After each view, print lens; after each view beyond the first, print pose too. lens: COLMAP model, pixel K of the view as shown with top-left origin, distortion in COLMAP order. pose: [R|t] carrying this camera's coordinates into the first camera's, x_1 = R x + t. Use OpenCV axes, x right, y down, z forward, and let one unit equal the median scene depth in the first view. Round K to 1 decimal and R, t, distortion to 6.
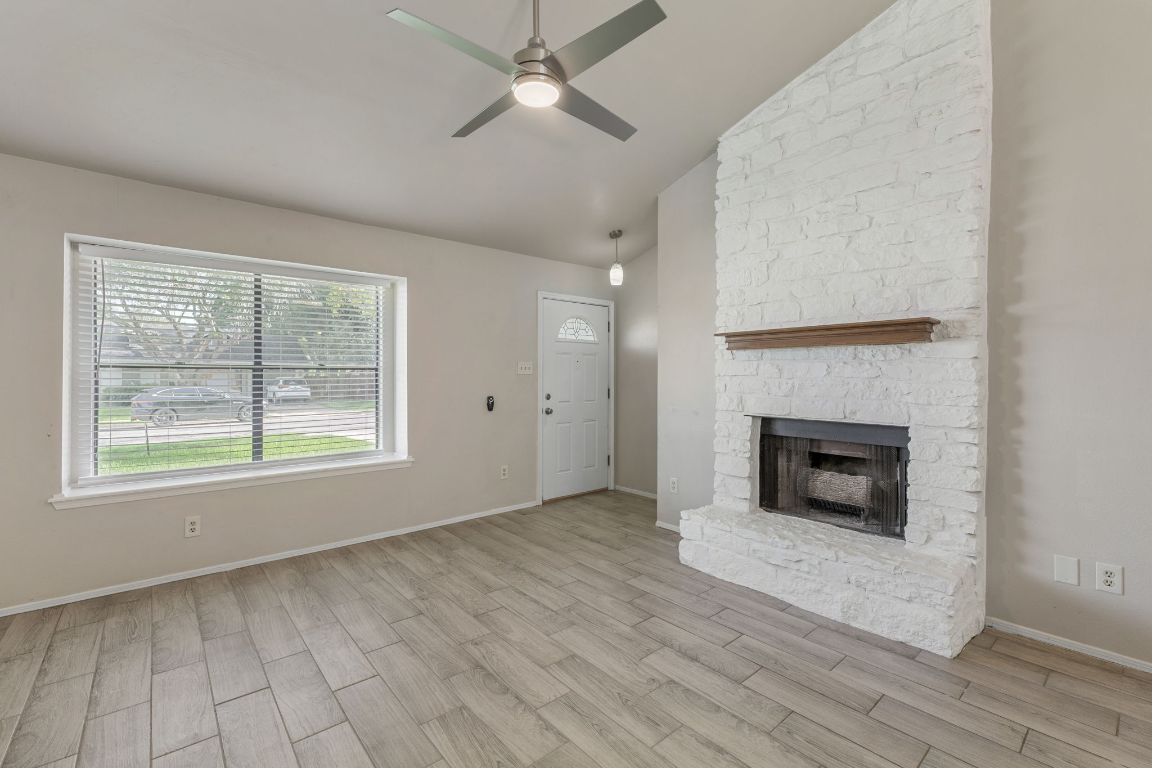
lens RADIAL K [[494.1, 0, 575.4], [0, 494.1, 377.5], [0, 0, 1]] dist [-0.000139, -0.001197]
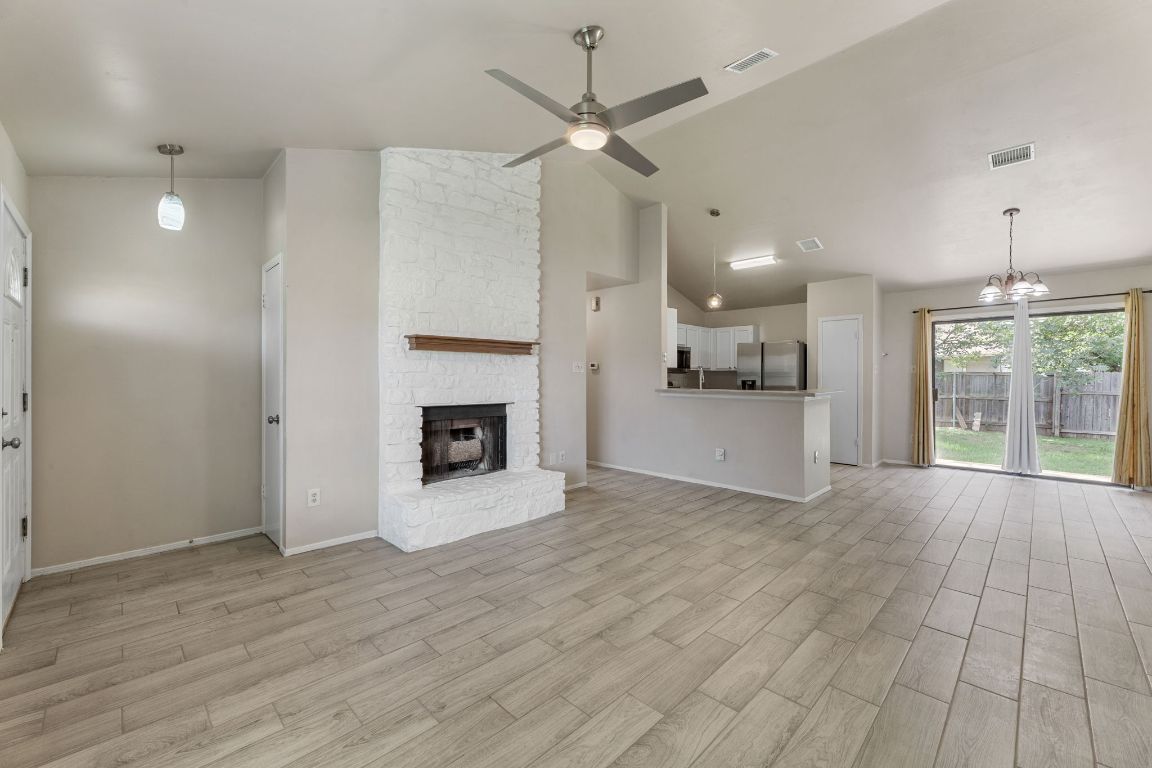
lens RADIAL K [[461.6, 0, 580.5], [0, 461.6, 379.8], [0, 0, 1]] dist [-0.001355, 0.000510]
pose [[-0.080268, -0.009715, 0.996726, -0.838267], [-0.003988, 0.999948, 0.009425, 0.001547], [-0.996765, -0.003219, -0.080303, 0.774146]]
